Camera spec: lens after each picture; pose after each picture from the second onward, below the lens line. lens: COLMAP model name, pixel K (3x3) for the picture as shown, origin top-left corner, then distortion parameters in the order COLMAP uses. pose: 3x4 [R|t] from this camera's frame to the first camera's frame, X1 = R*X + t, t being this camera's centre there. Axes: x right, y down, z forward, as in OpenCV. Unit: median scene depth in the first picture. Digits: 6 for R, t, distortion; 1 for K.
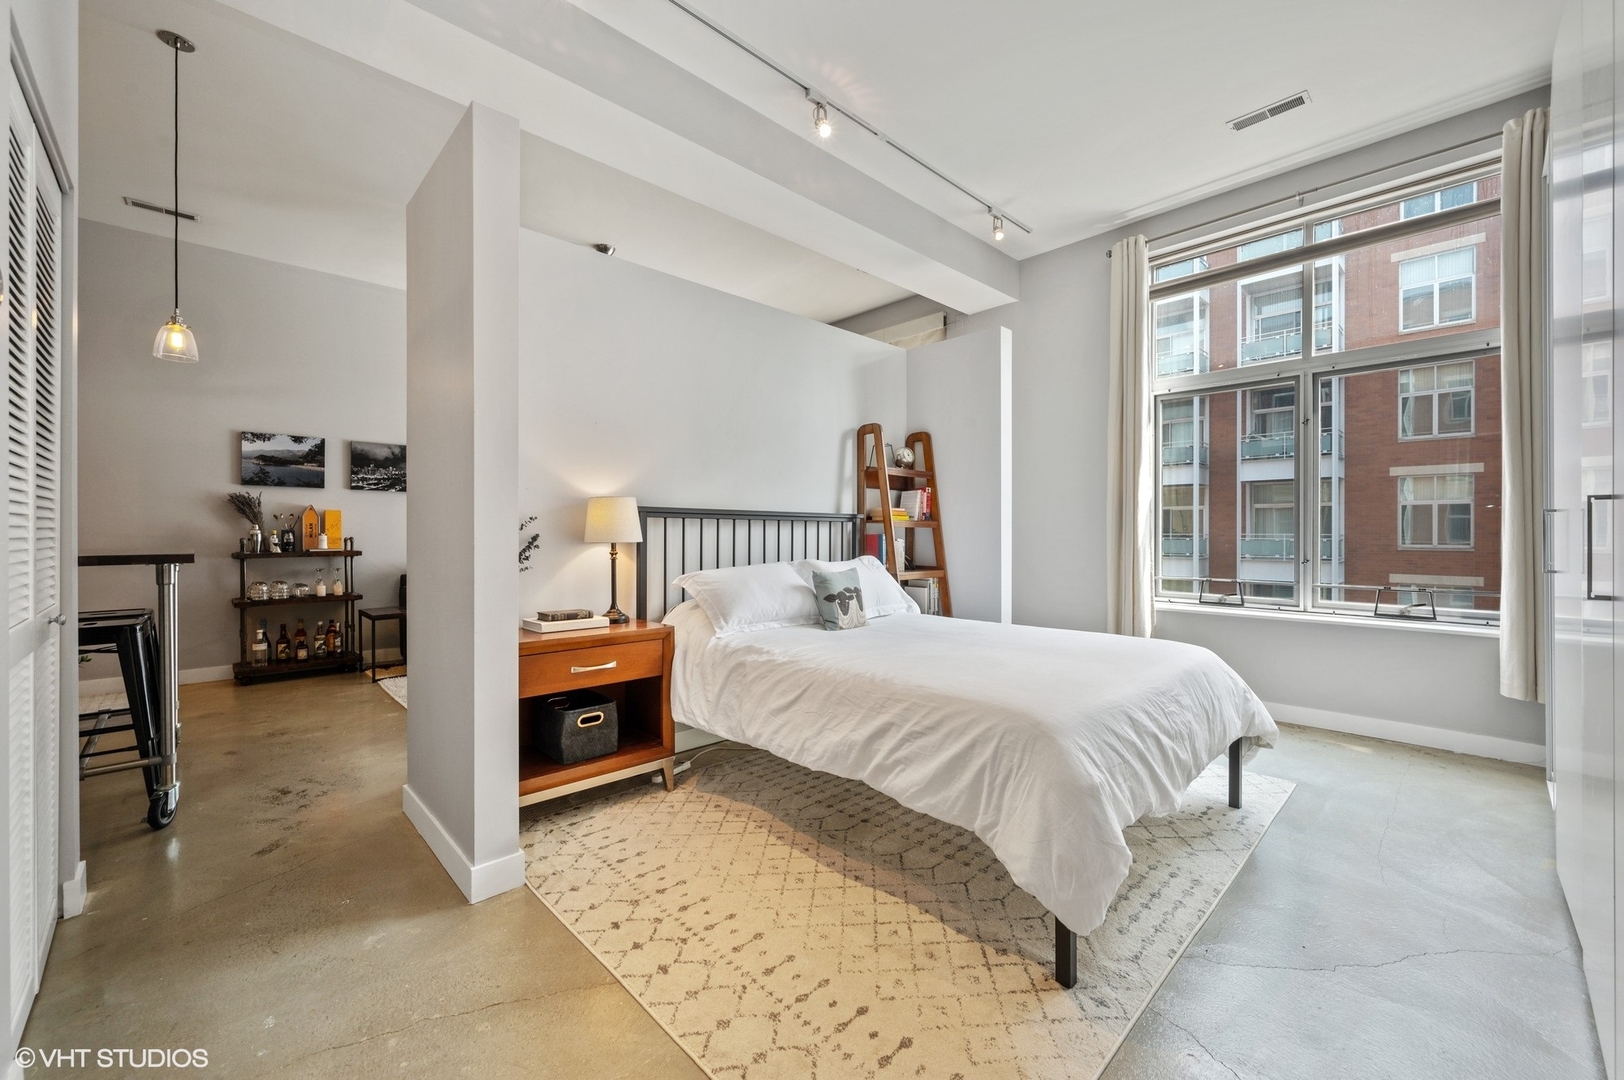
lens RADIAL K [[640.1, 0, 810.1], [0, 640.1, 534.0], [0, 0, 1]] dist [-0.000880, 0.000039]
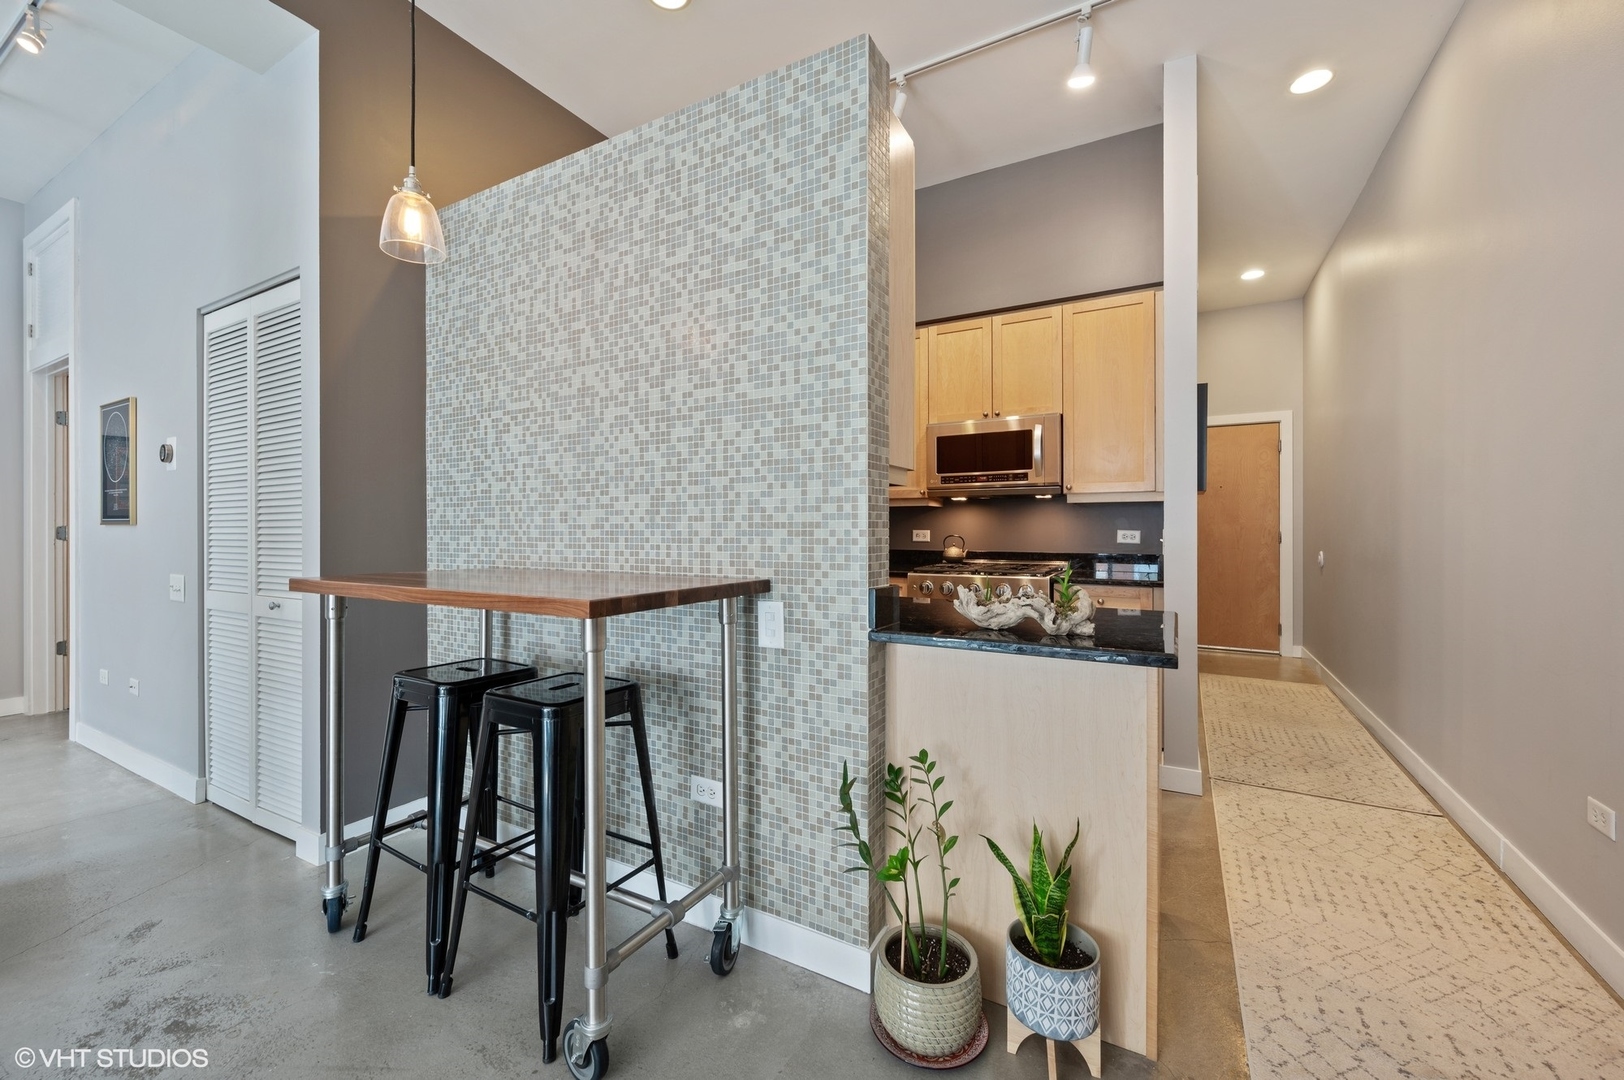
lens RADIAL K [[644.7, 0, 812.1], [0, 644.7, 528.4], [0, 0, 1]] dist [0.000611, 0.000169]
pose [[-0.955831, 0.002670, -0.293905, -0.642947], [0.001421, 0.999989, 0.004464, -0.014399], [0.293913, 0.003850, -0.955824, 0.920550]]
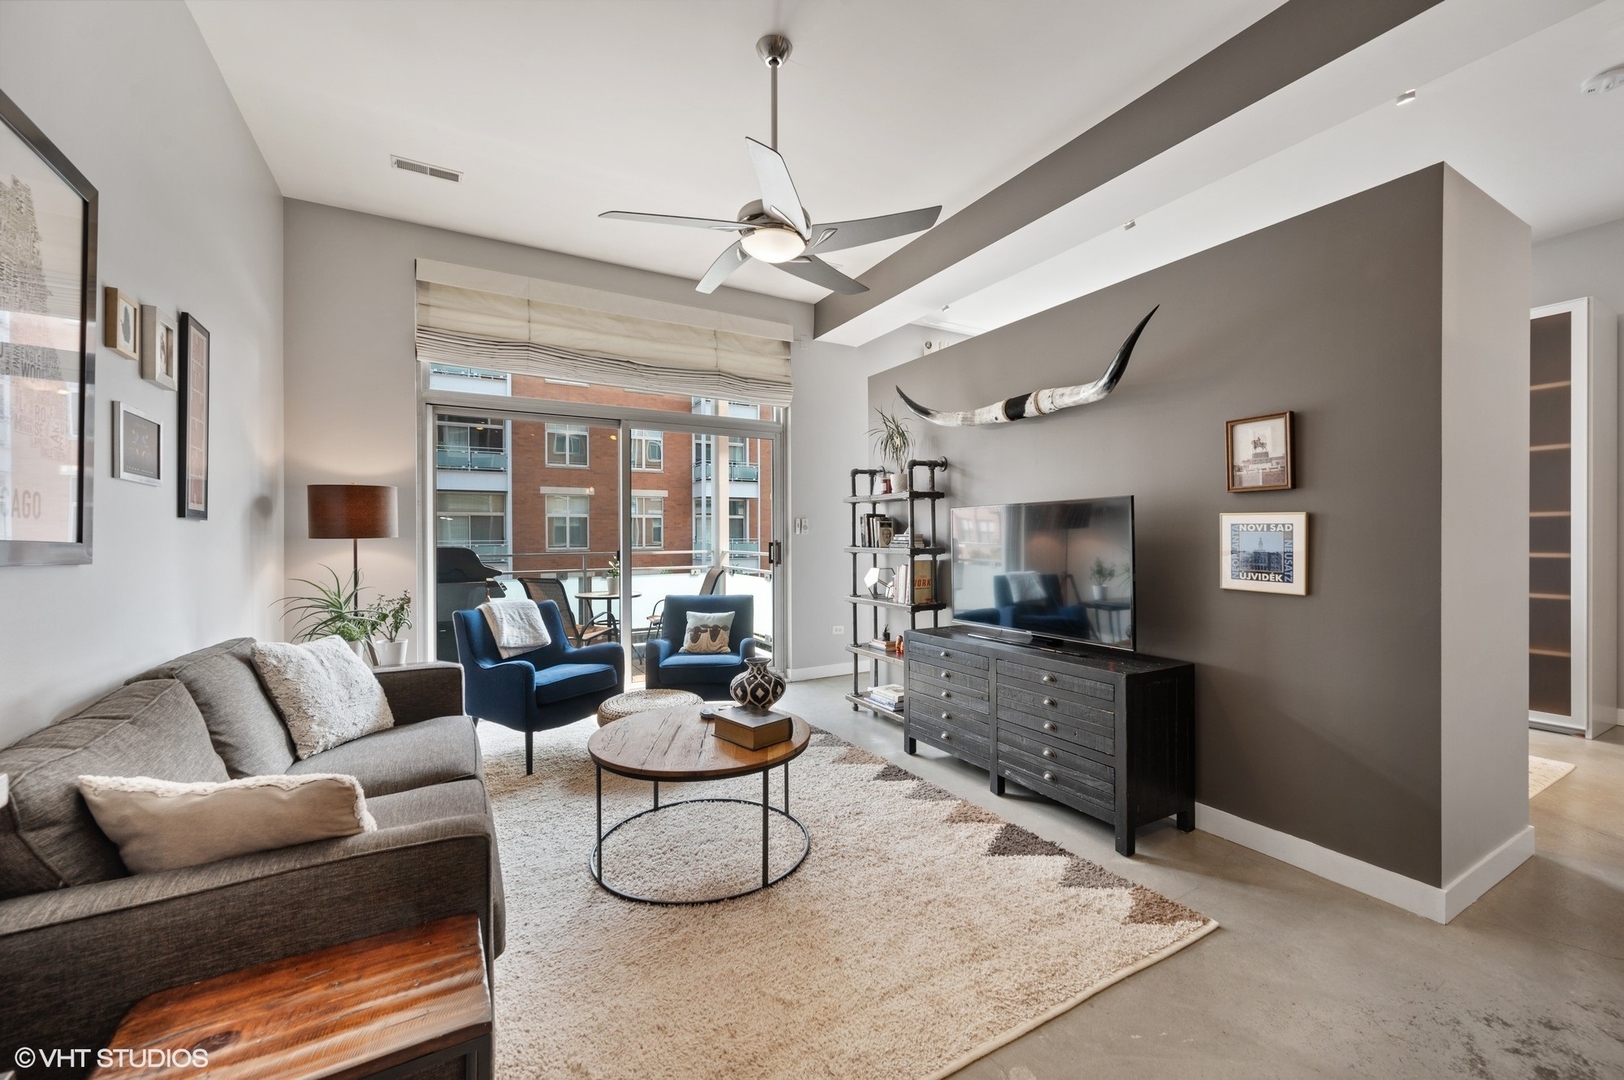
lens RADIAL K [[640.1, 0, 810.1], [0, 640.1, 534.0], [0, 0, 1]] dist [-0.000880, 0.000039]
pose [[0.242490, -0.001099, 0.970153, -0.809560], [0.007119, 0.999974, -0.000647, -0.027752], [-0.970128, 0.007063, 0.242492, 0.797666]]
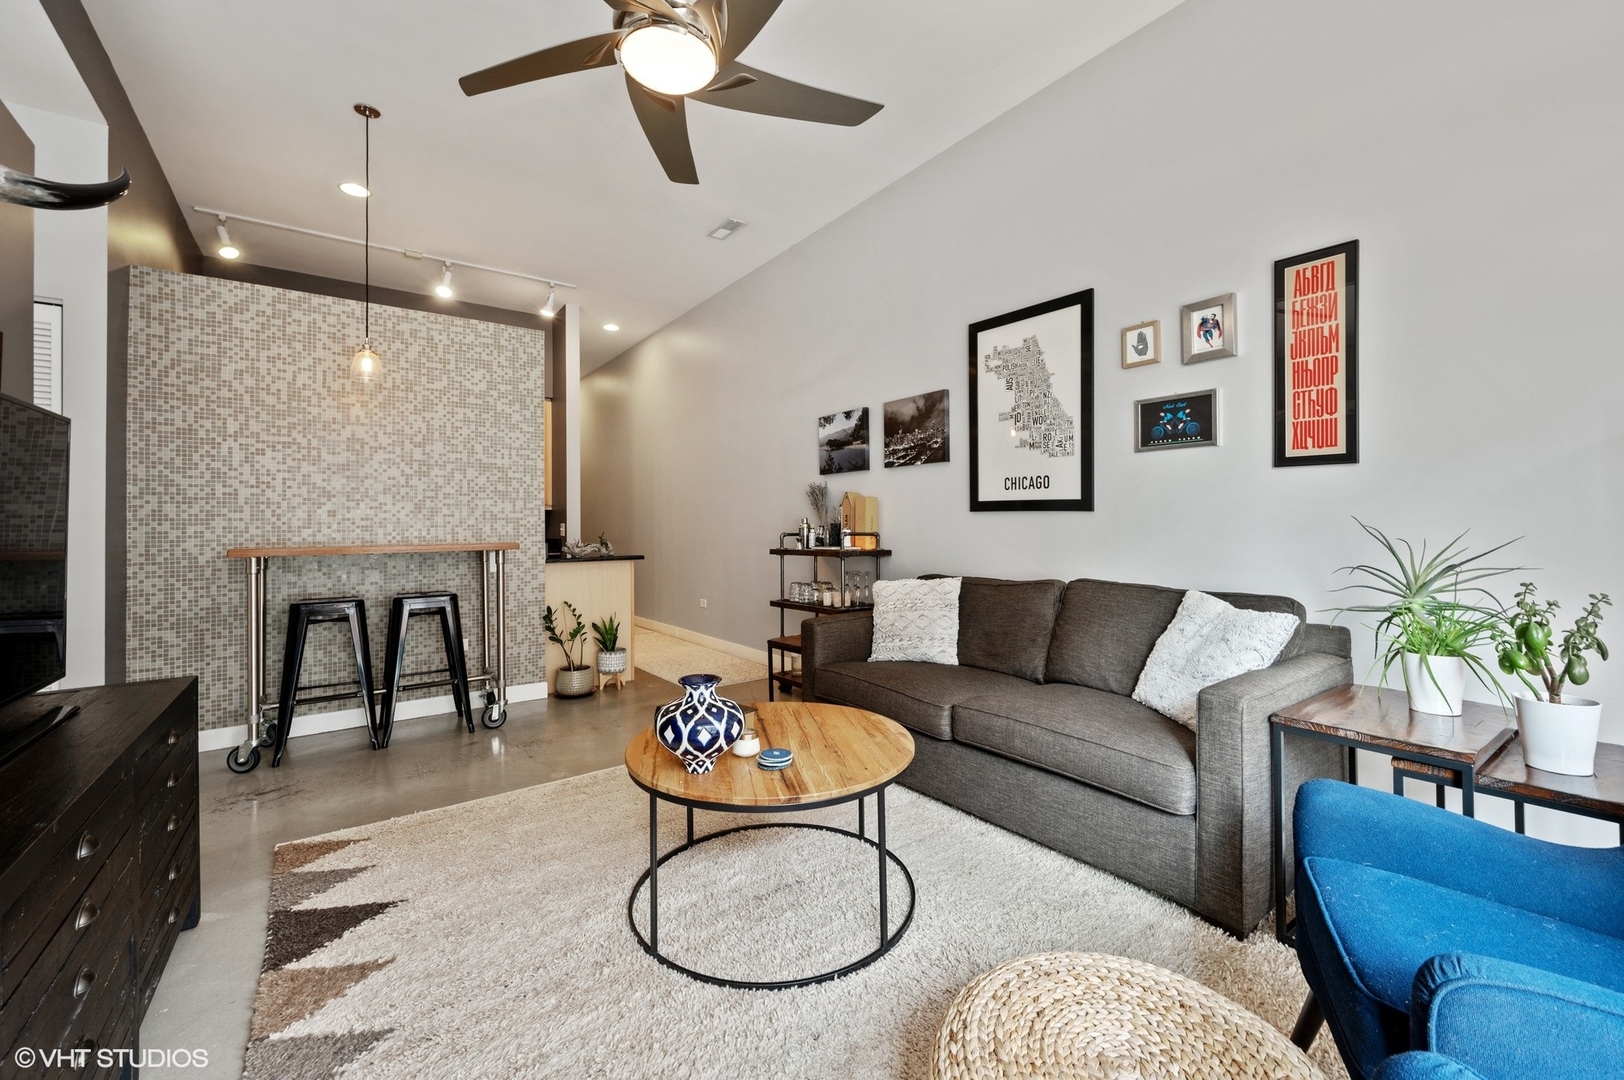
lens RADIAL K [[645.4, 0, 816.7], [0, 645.4, 518.5], [0, 0, 1]] dist [-0.000204, 0.000009]
pose [[-0.118113, -0.011208, -0.992937, 0.042387], [0.006834, 0.999903, -0.012099, -0.002327], [0.992977, -0.008215, -0.118025, 1.075215]]
